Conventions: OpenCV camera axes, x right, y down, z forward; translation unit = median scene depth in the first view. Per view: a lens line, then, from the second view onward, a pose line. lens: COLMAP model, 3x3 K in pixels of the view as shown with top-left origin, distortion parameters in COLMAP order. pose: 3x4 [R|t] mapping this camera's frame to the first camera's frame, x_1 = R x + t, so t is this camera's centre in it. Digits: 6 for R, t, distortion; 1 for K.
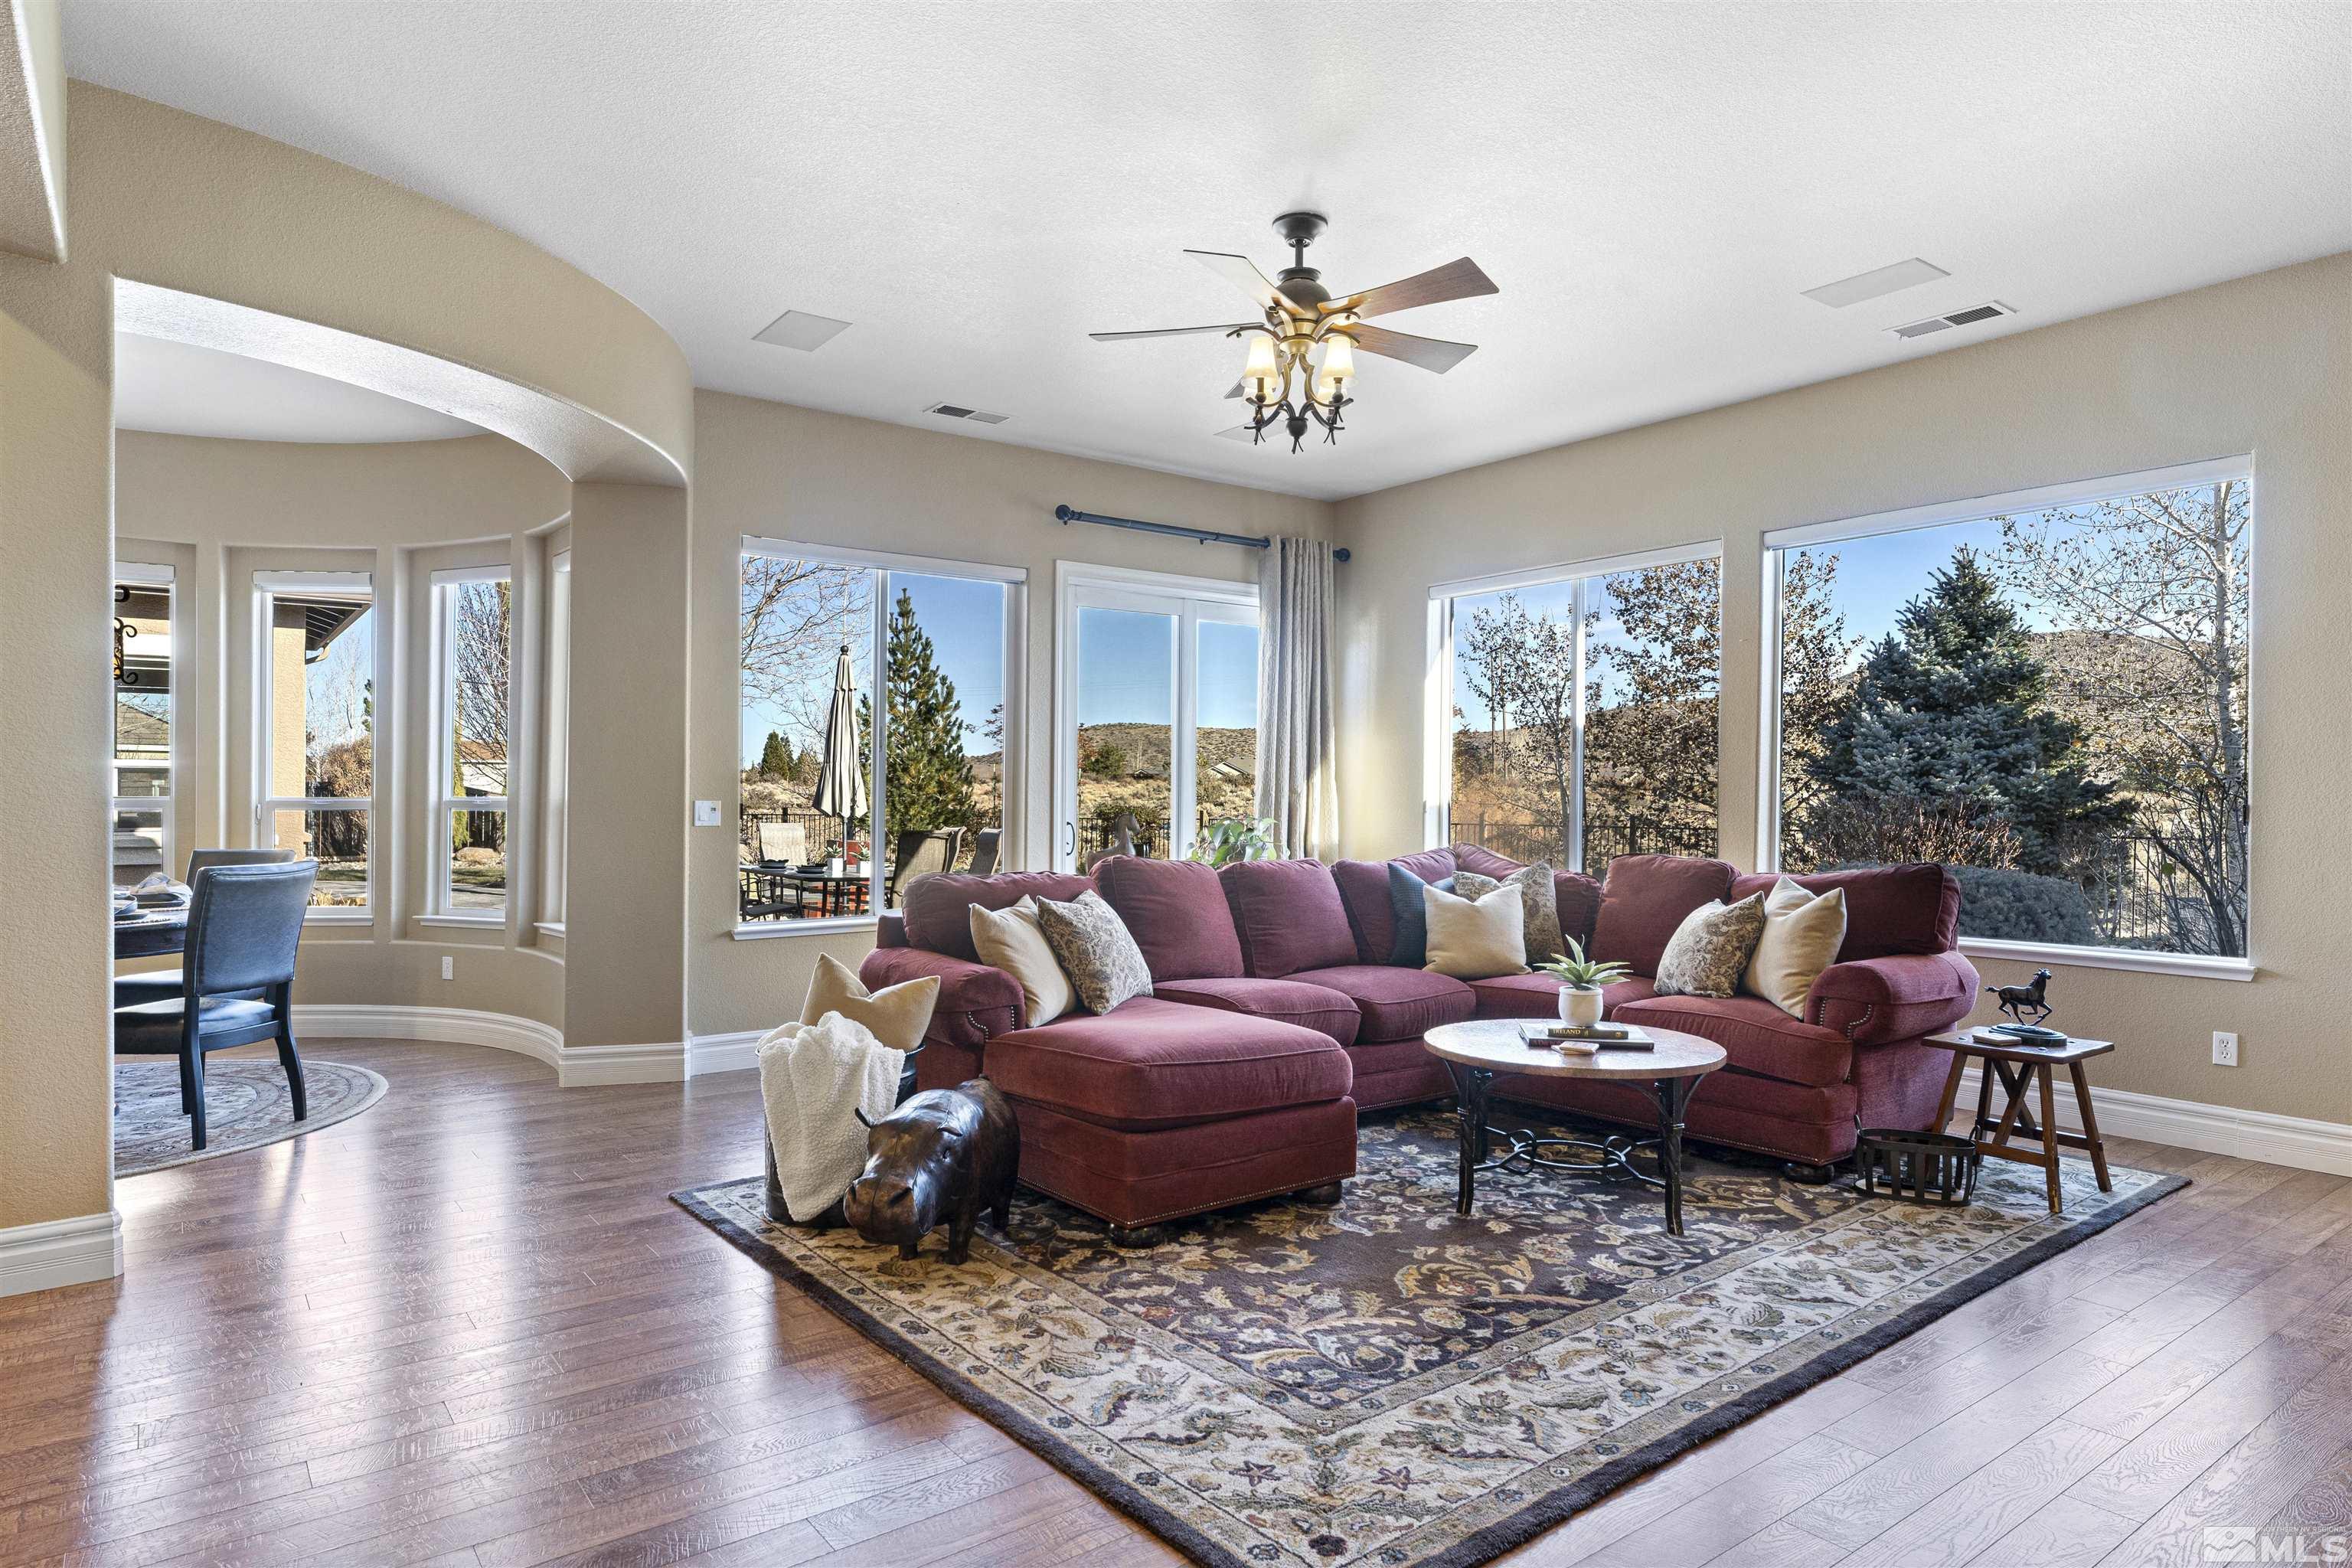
lens RADIAL K [[1353.6, 0, 1177.5], [0, 1353.6, 795.0], [0, 0, 1]] dist [-0.000866, 0.000220]
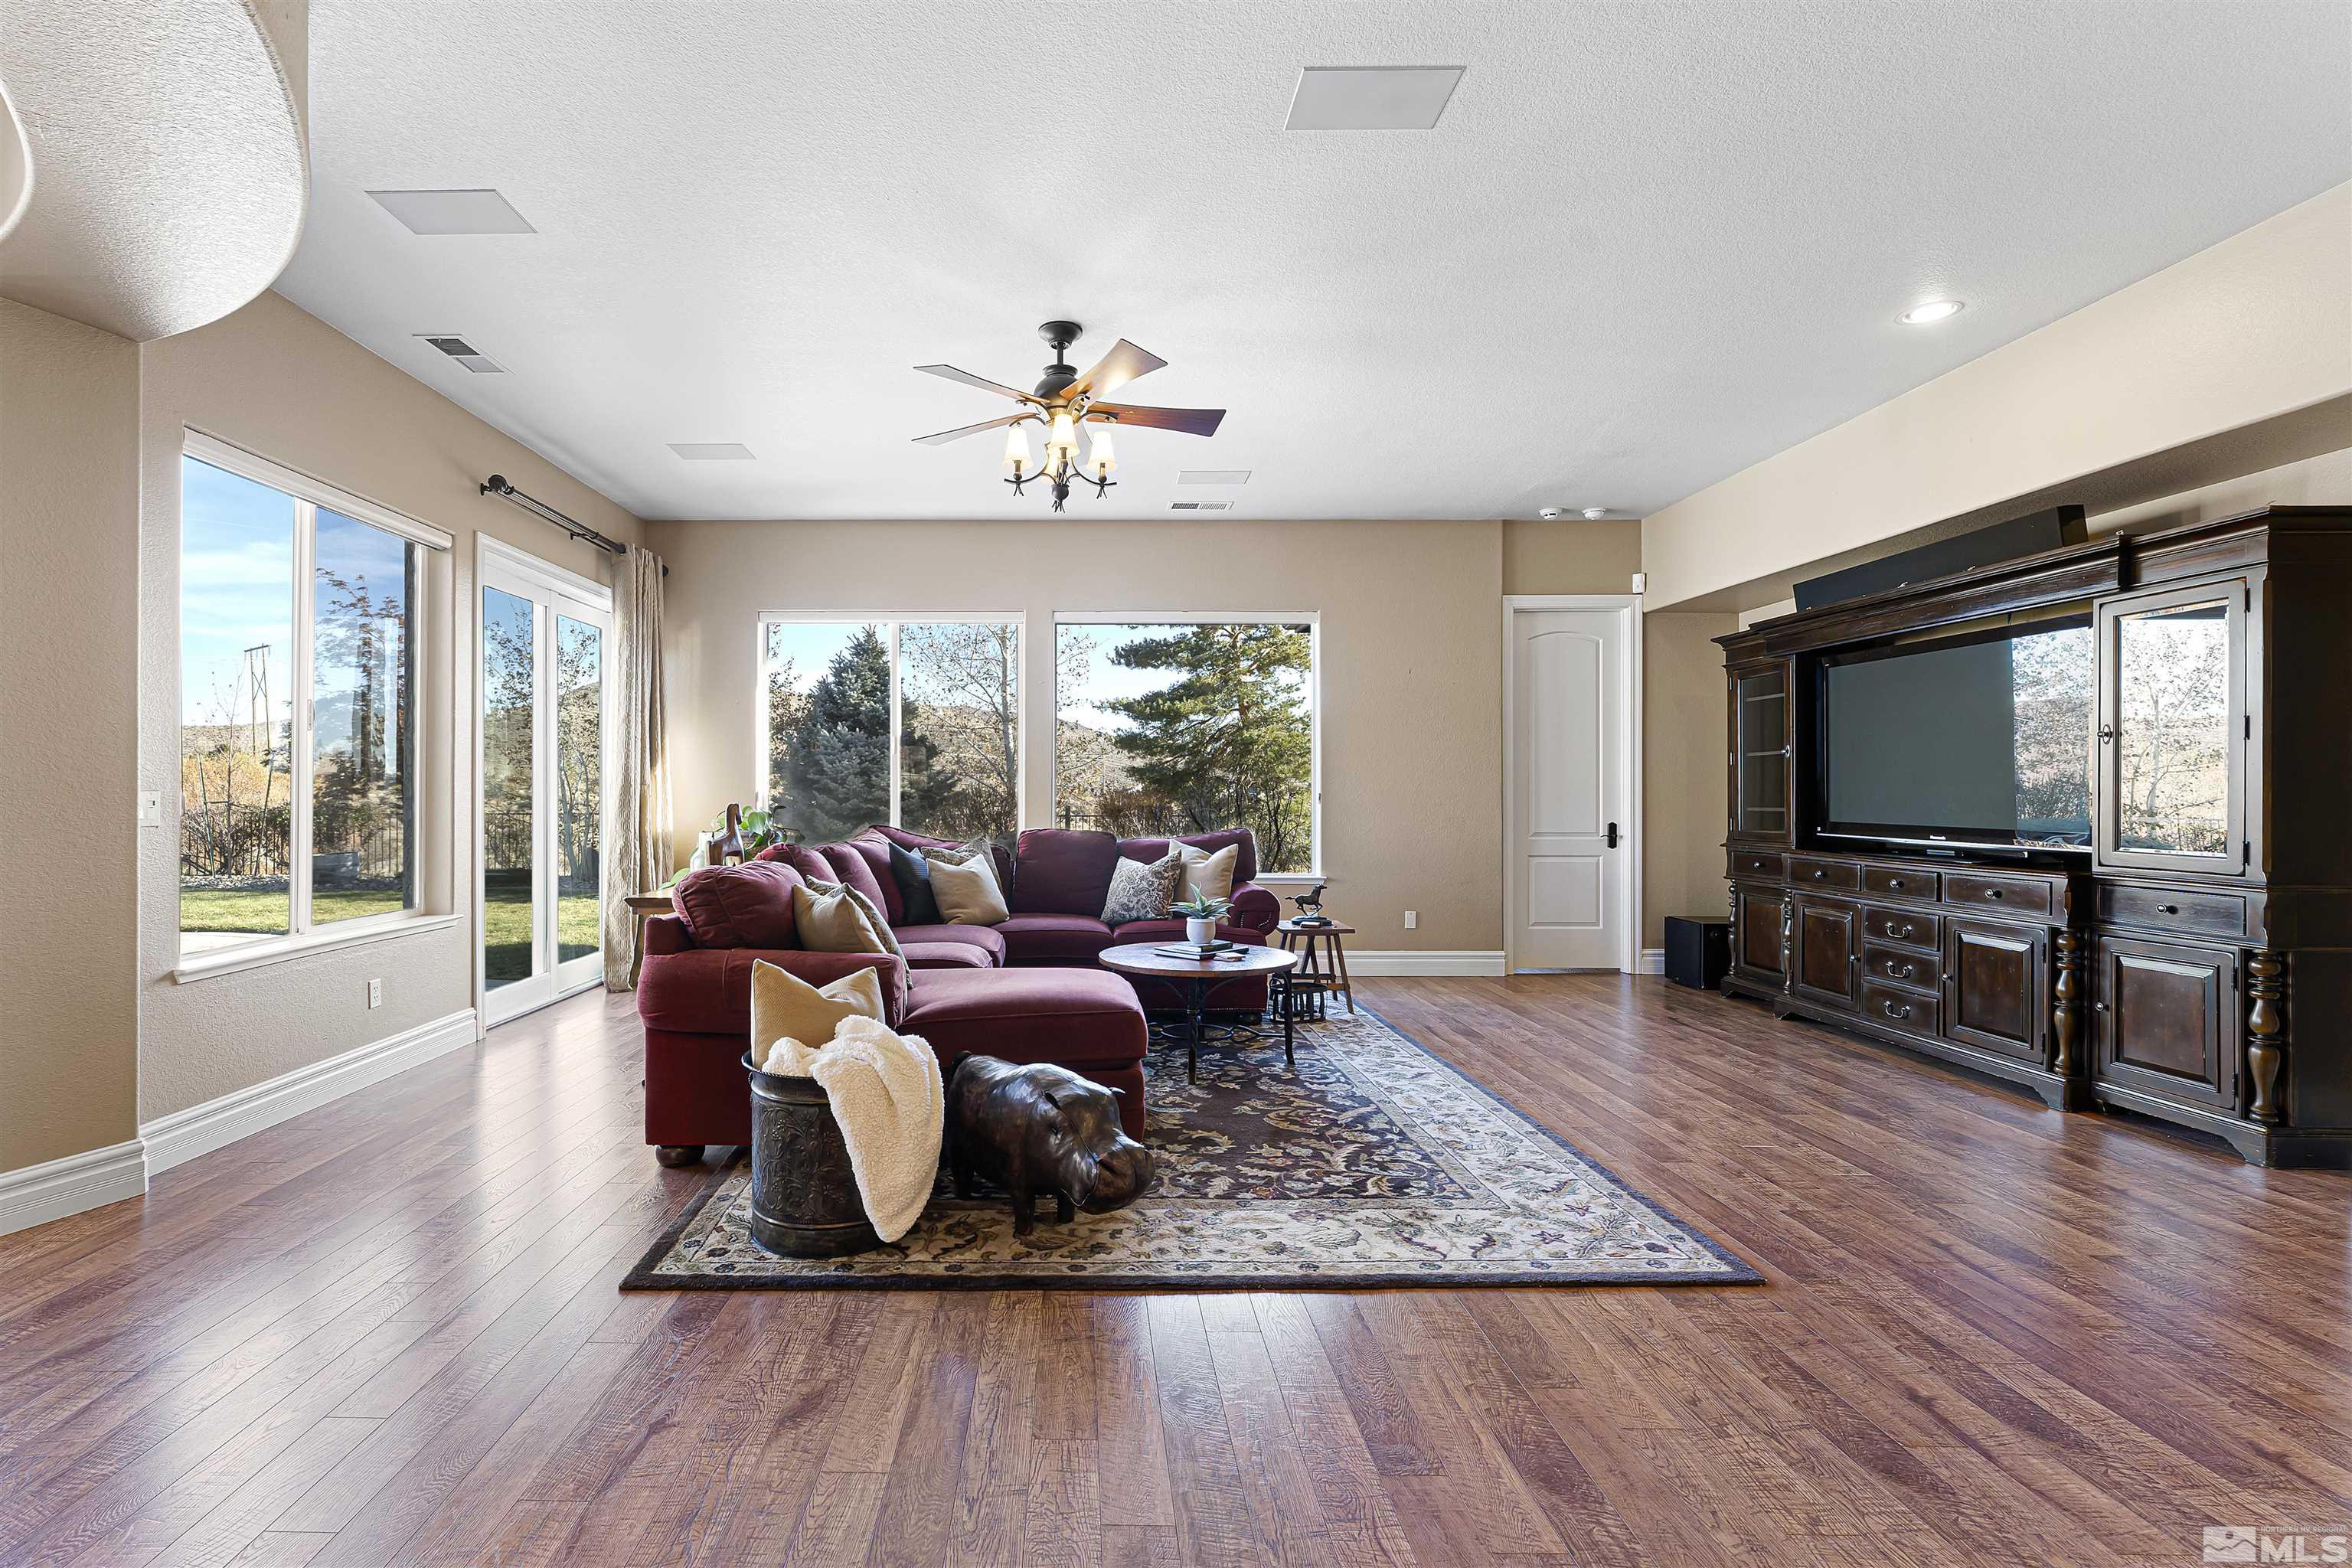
lens RADIAL K [[1042.0, 0, 1062.0], [0, 1042.0, 797.1], [0, 0, 1]] dist [-0.009896, -0.000043]
pose [[0.616845, -0.004139, 0.787074, -0.842357], [-0.003226, 0.999964, 0.007787, 0.002450], [-0.787078, -0.007343, 0.616810, 0.511135]]
